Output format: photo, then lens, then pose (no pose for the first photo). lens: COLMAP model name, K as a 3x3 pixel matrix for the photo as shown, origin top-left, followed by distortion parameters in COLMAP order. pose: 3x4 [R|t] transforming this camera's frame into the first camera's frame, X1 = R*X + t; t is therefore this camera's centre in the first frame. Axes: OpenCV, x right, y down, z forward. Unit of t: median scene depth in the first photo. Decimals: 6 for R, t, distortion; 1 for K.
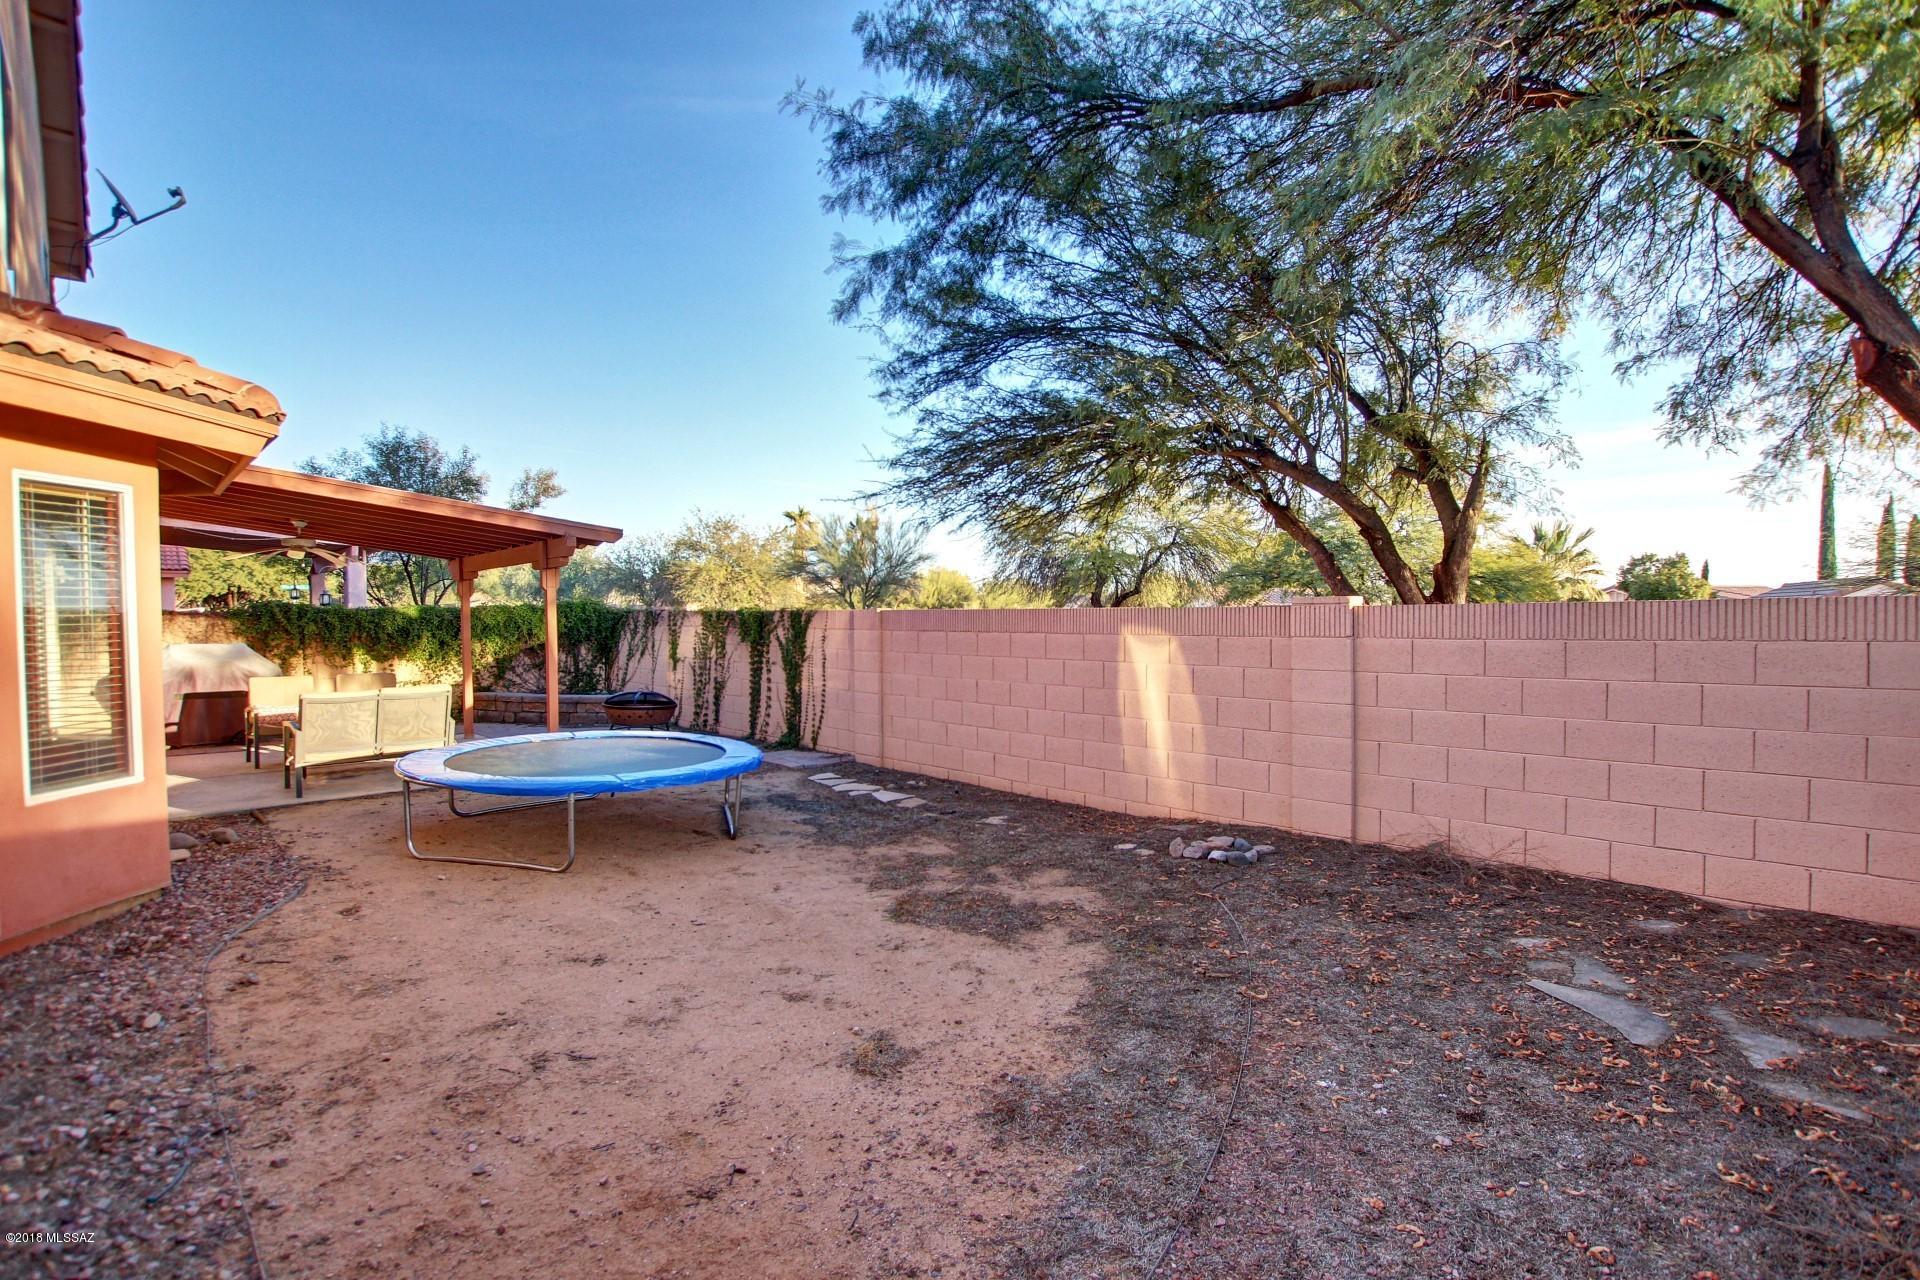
lens RADIAL K [[904.0, 0, 960.0], [0, 904.0, 640.0], [0, 0, 1]] dist [-0.033907, 0.000206]
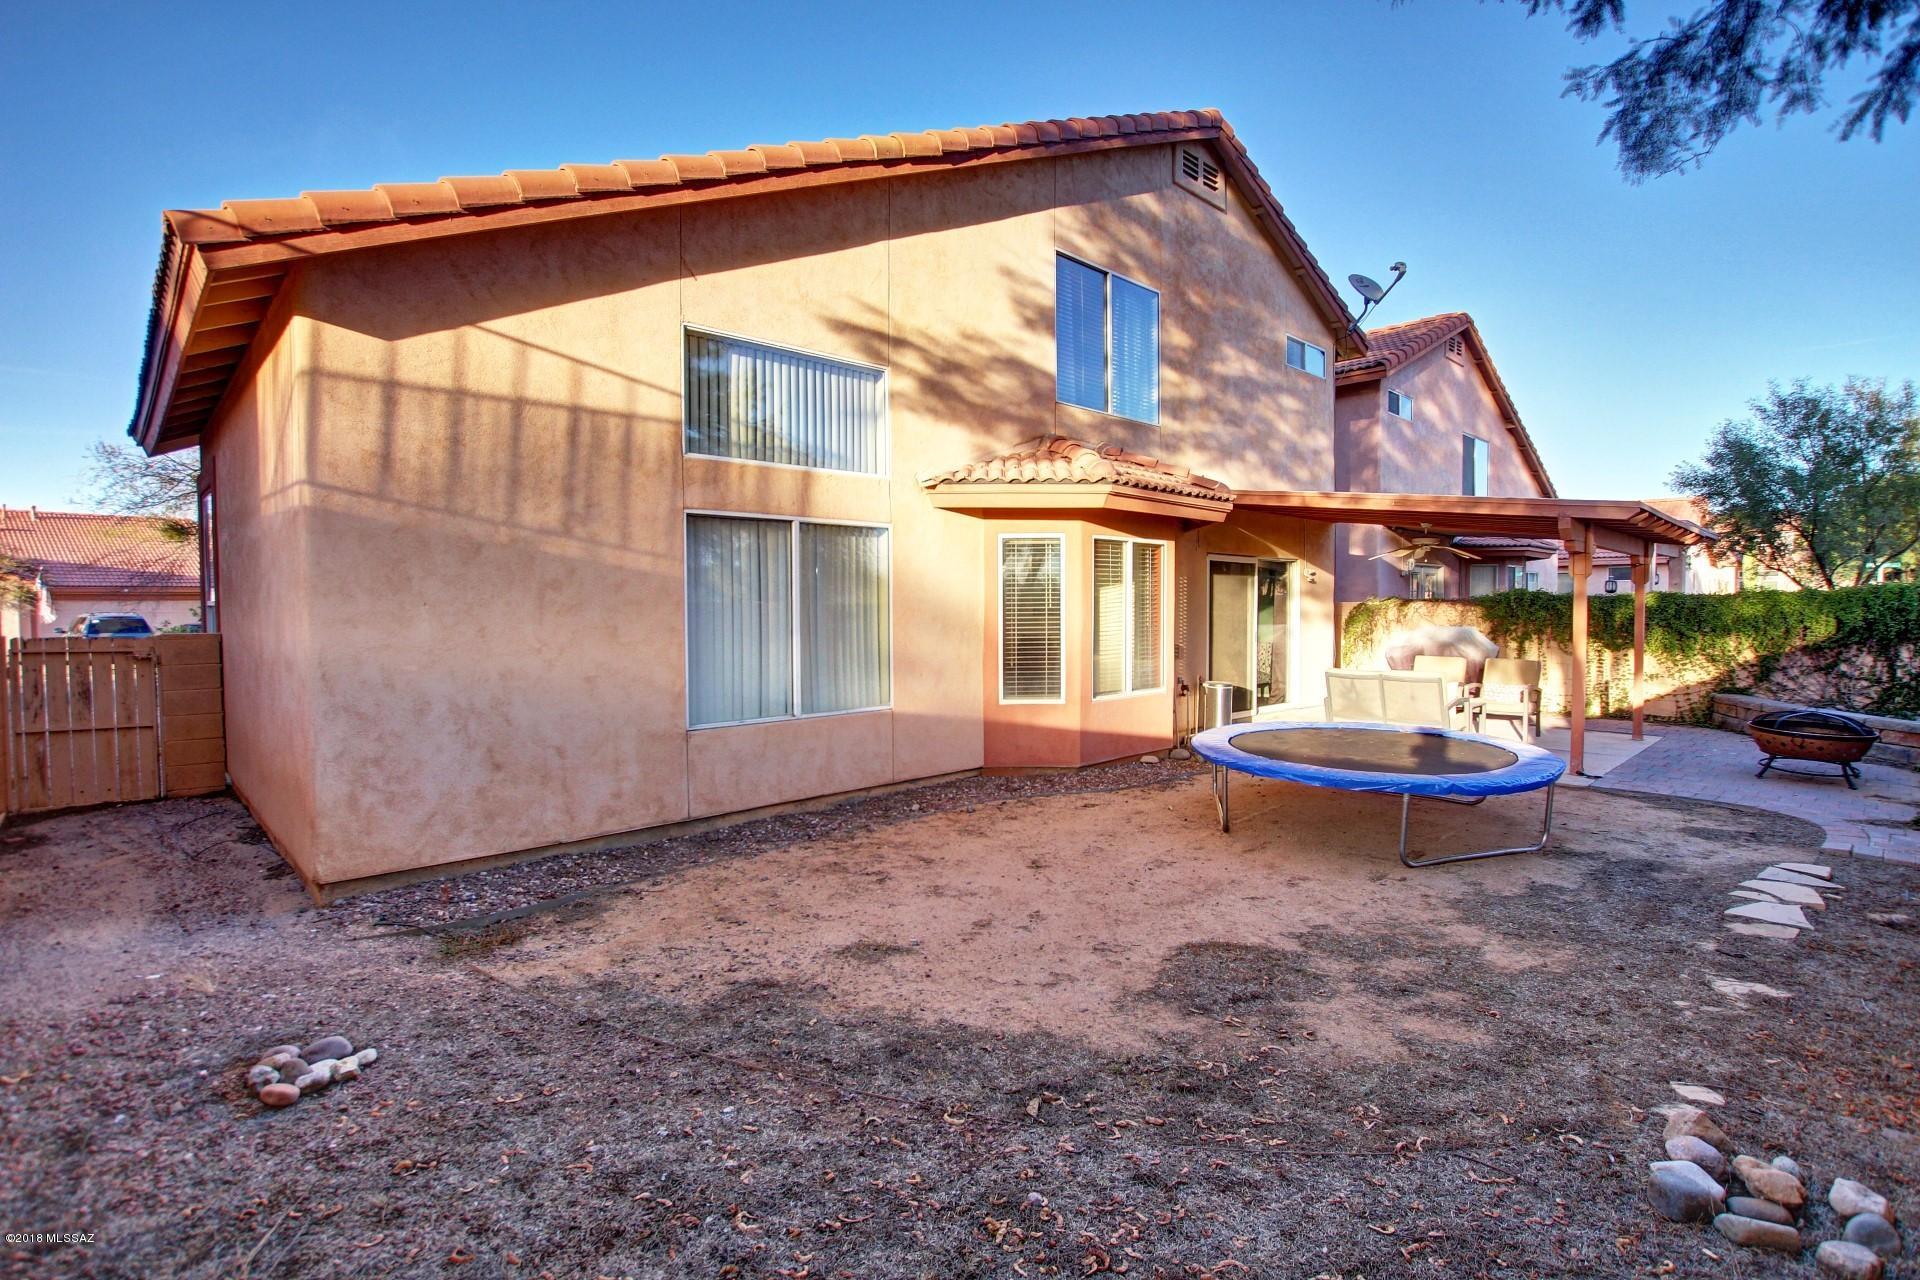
lens RADIAL K [[904.0, 0, 960.0], [0, 904.0, 640.0], [0, 0, 1]] dist [-0.033907, 0.000206]
pose [[0.013902, 0.046476, -0.998823, 0.795590], [-0.023611, 0.998656, 0.046140, -0.039361], [0.999625, 0.022942, 0.014980, 0.715680]]
